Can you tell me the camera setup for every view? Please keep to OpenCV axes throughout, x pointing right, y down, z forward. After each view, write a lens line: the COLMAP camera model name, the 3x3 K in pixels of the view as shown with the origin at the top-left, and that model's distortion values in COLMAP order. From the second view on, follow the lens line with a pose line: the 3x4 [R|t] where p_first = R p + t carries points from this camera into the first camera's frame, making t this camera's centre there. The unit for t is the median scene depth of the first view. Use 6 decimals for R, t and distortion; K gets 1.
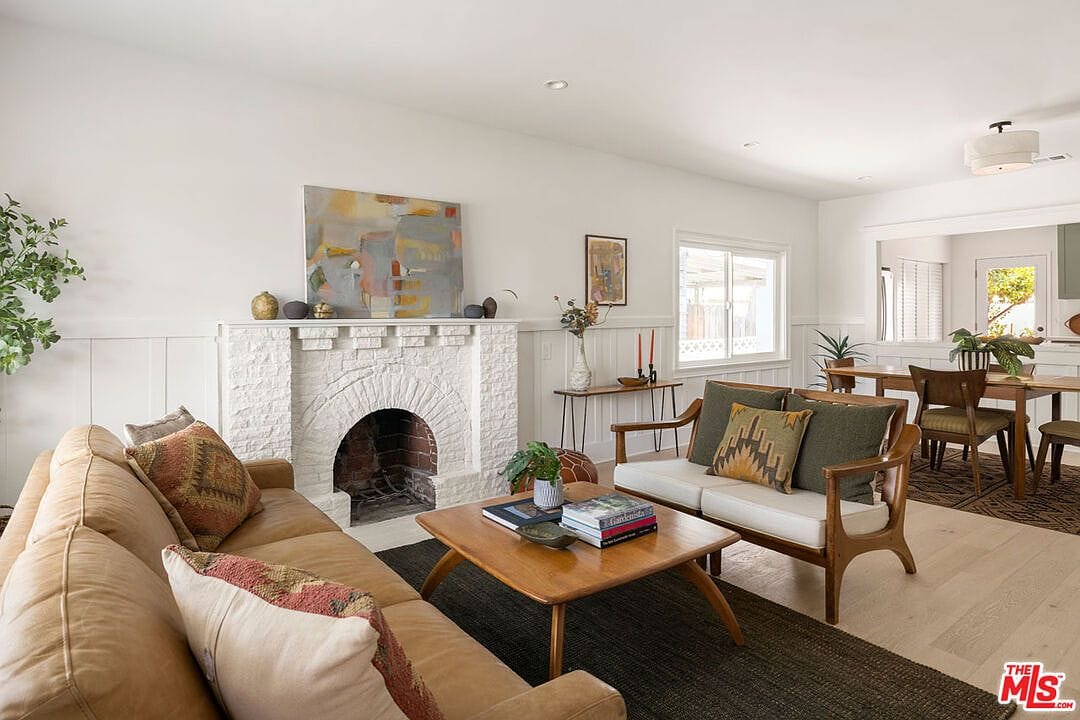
lens RADIAL K [[591.5, 0, 544.4], [0, 591.5, 317.1], [0, 0, 1]] dist [-0.003409, -0.000412]
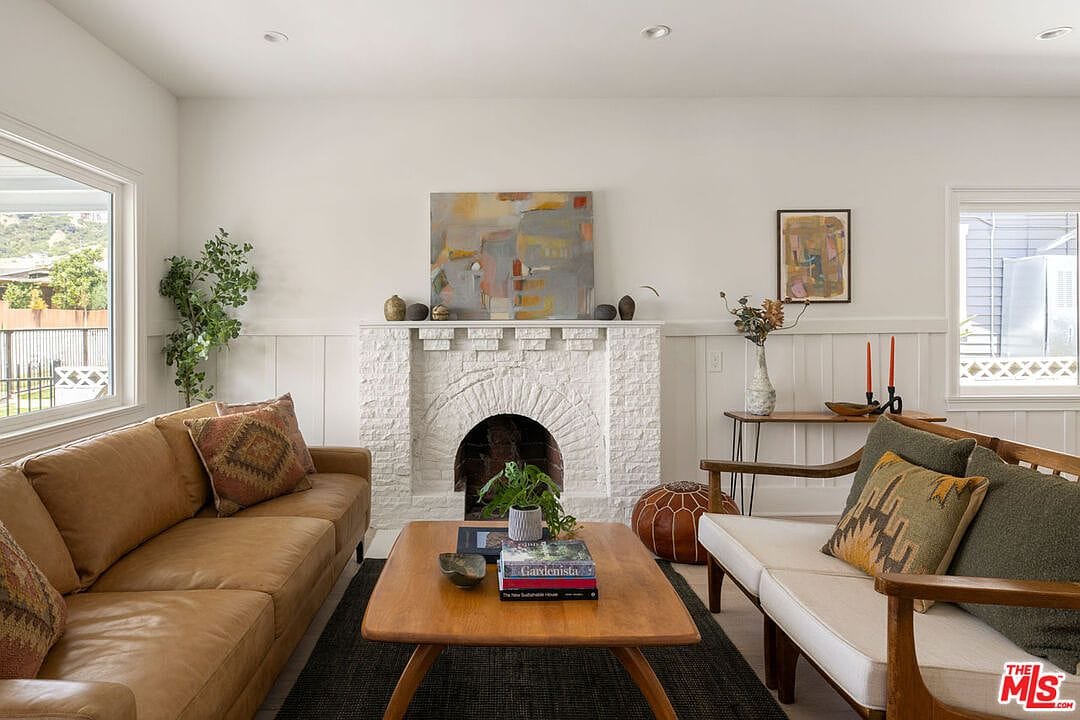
lens RADIAL K [[650.4, 0, 540.0], [0, 650.4, 314.1], [0, 0, 1]] dist [0.000652, 0.001235]
pose [[0.791468, -0.004283, -0.611196, 0.418239], [-0.000421, 0.999971, -0.007552, 0.000465], [0.611211, 0.006234, 0.791443, 0.189032]]
